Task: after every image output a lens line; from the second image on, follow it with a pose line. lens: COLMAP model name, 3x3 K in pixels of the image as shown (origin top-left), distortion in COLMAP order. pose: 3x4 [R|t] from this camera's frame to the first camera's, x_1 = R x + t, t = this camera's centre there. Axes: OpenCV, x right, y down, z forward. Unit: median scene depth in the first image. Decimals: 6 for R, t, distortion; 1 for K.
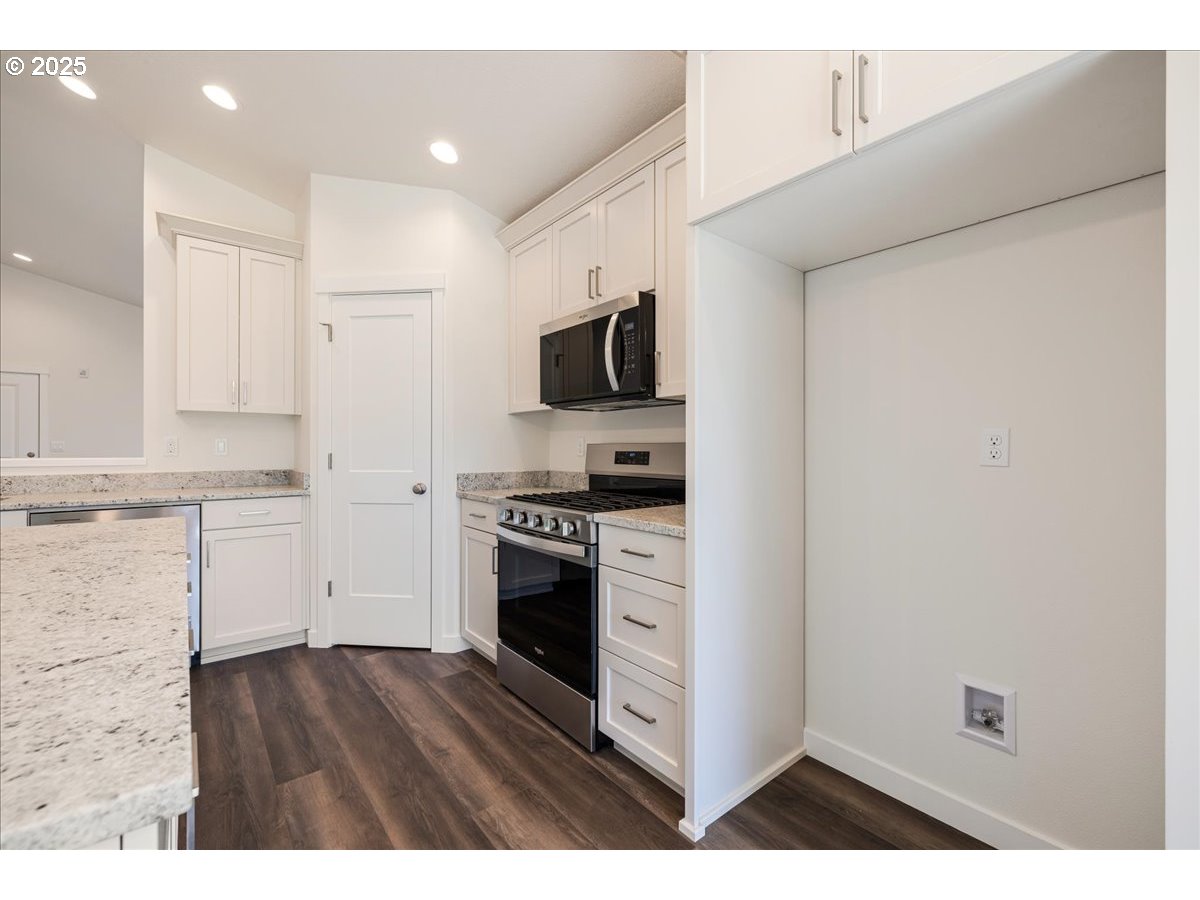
lens RADIAL K [[506.9, 0, 598.4], [0, 506.9, 449.2], [0, 0, 1]] dist [-0.001133, 0.000436]
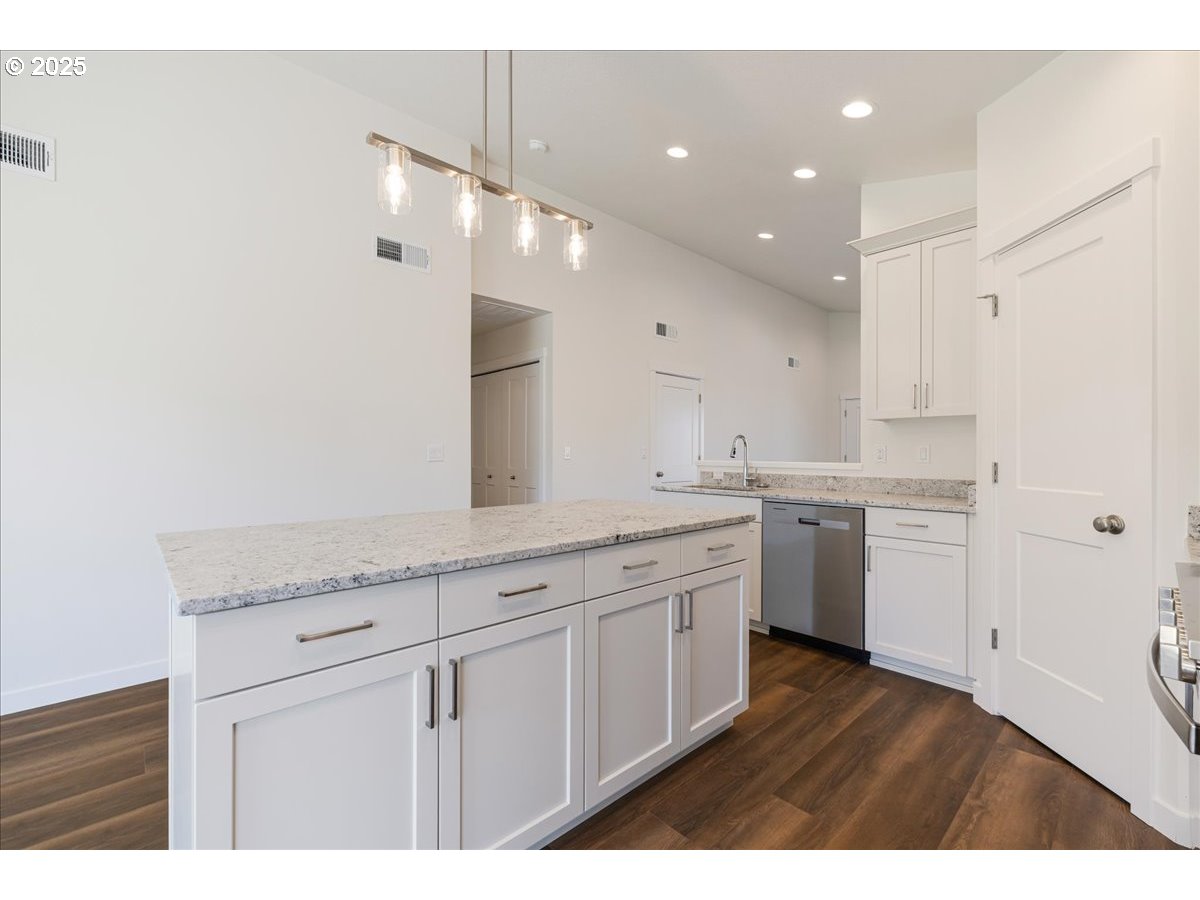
lens RADIAL K [[506.9, 0, 596.7], [0, 506.9, 453.9], [0, 0, 1]] dist [-0.001133, 0.000436]
pose [[0.060565, 0.000649, -0.998164, 0.208900], [-0.004961, 0.999988, 0.000349, -0.001811], [0.998152, 0.004931, 0.060568, 0.366760]]
